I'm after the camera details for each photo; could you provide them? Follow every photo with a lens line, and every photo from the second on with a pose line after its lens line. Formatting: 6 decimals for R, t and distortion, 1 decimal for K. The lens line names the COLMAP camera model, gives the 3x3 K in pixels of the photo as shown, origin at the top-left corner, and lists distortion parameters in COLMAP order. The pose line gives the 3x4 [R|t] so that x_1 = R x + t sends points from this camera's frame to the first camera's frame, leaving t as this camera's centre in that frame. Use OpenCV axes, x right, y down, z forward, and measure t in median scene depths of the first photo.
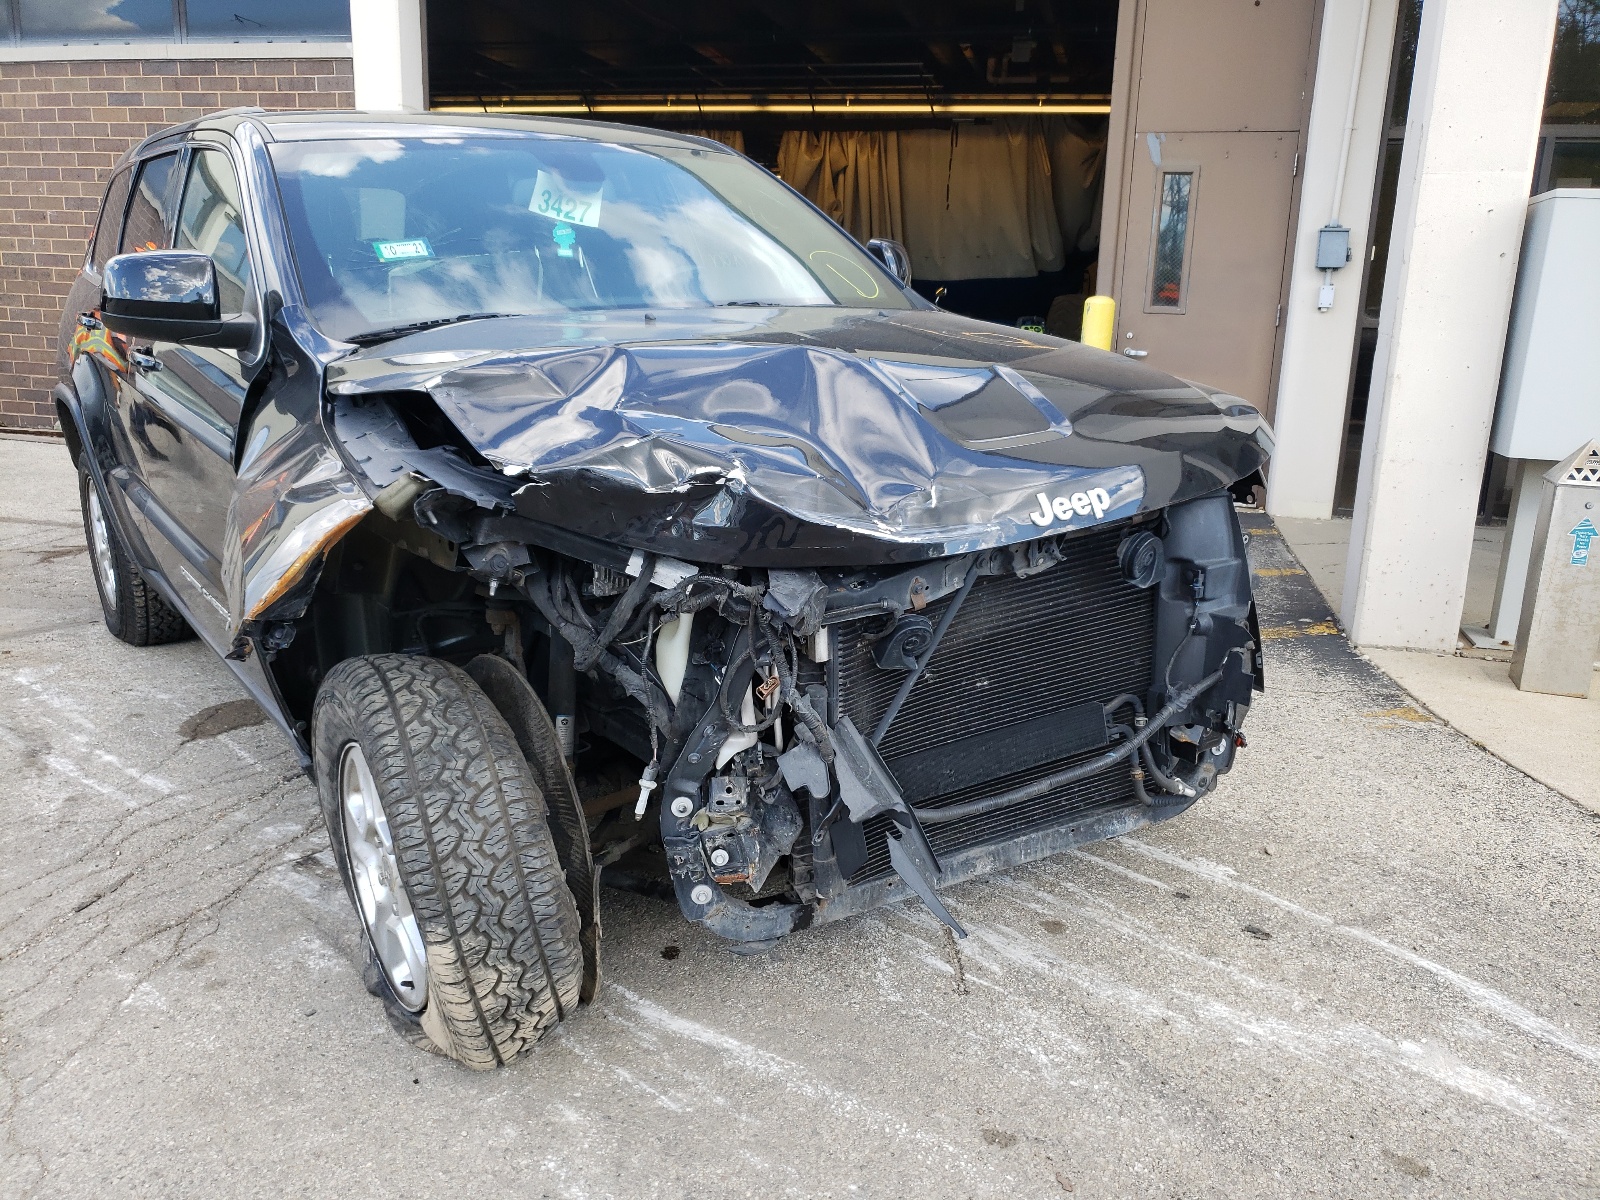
lens RADIAL K [[1232.6, 0, 804.2], [0, 1232.6, 530.5], [0, 0, 1]] dist [0.058692, -0.072855]
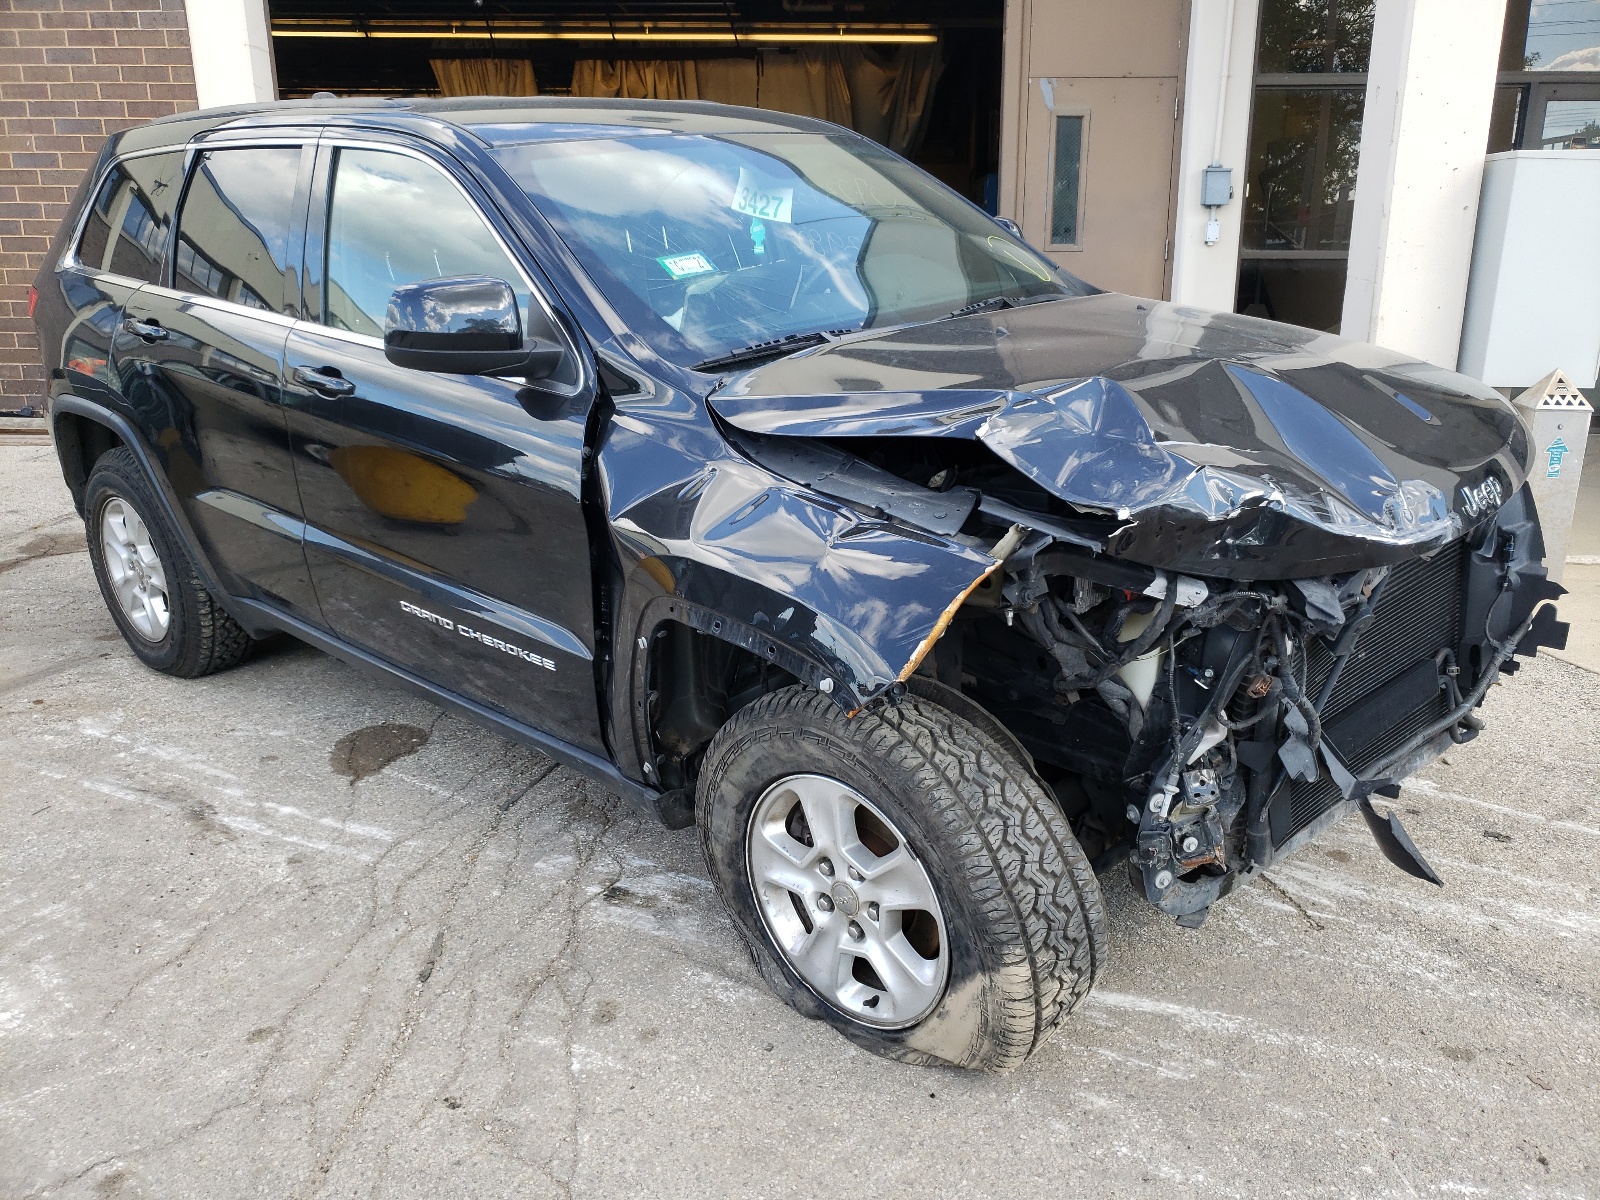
lens RADIAL K [[1252.1, 0, 797.6], [0, 1252.1, 489.2], [0, 0, 1]] dist [0.053506, -0.094221]
pose [[0.975433, -0.075004, 0.207135, -0.470946], [0.068910, 0.996955, 0.036493, -0.082437], [-0.209241, -0.021323, 0.977631, 0.009463]]
